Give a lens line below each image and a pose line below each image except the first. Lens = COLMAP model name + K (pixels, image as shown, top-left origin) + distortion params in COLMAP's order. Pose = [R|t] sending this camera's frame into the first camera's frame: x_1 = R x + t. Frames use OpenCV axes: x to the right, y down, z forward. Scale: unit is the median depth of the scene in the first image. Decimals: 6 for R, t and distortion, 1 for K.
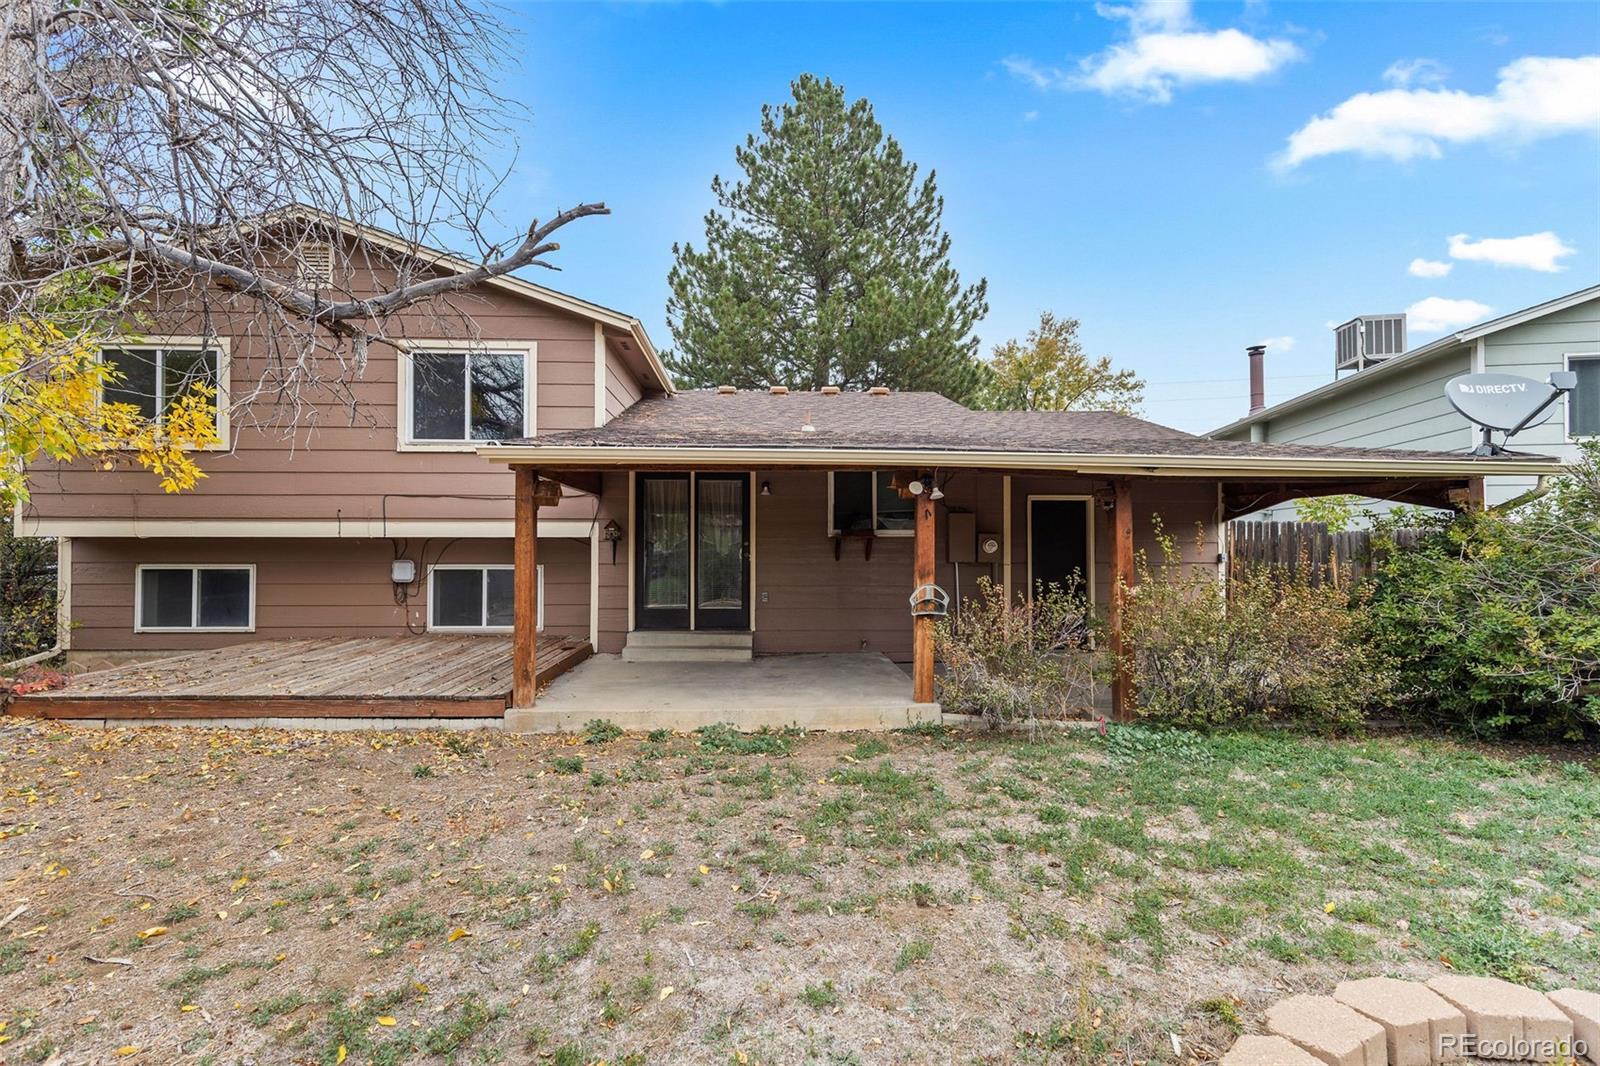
lens RADIAL K [[728.2, 0, 806.6], [0, 728.2, 536.4], [0, 0, 1]] dist [0.008941, -0.001533]
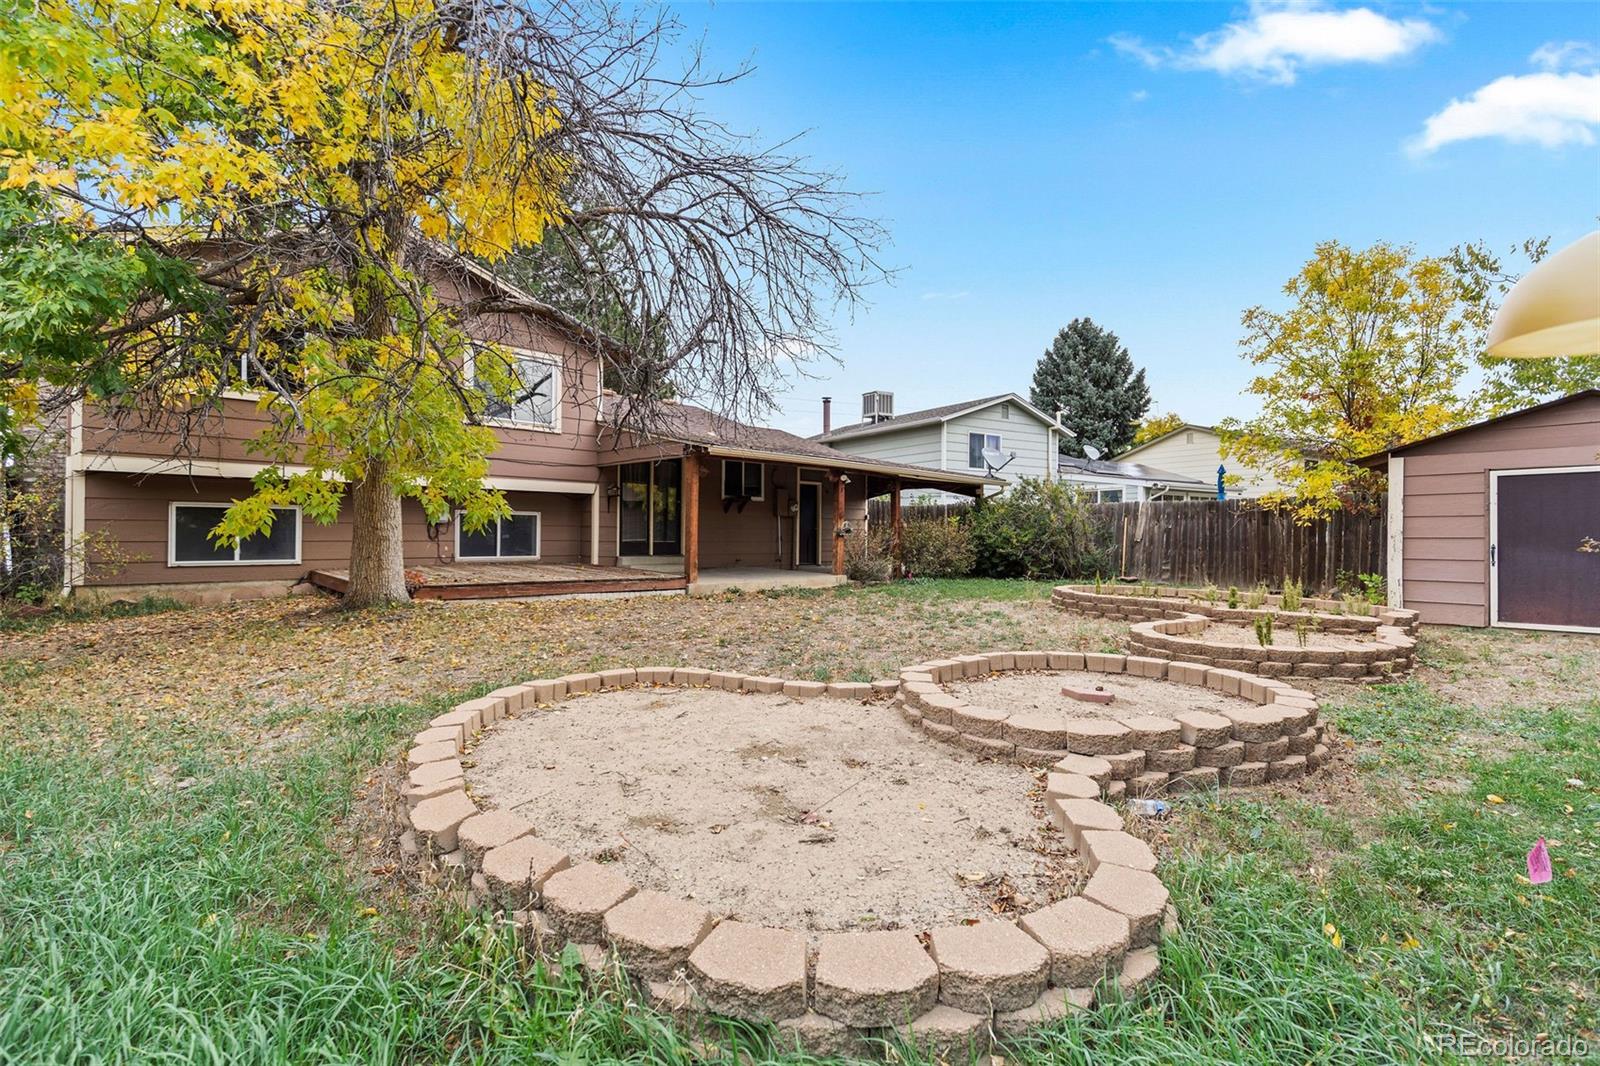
lens RADIAL K [[728.2, 0, 796.8], [0, 728.2, 530.6], [0, 0, 1]] dist [0.008941, -0.001533]
pose [[0.746675, 0.007129, 0.665151, -0.942937], [-0.023560, 0.999599, 0.015735, 0.041885], [-0.664772, -0.027420, 0.746543, -0.375525]]
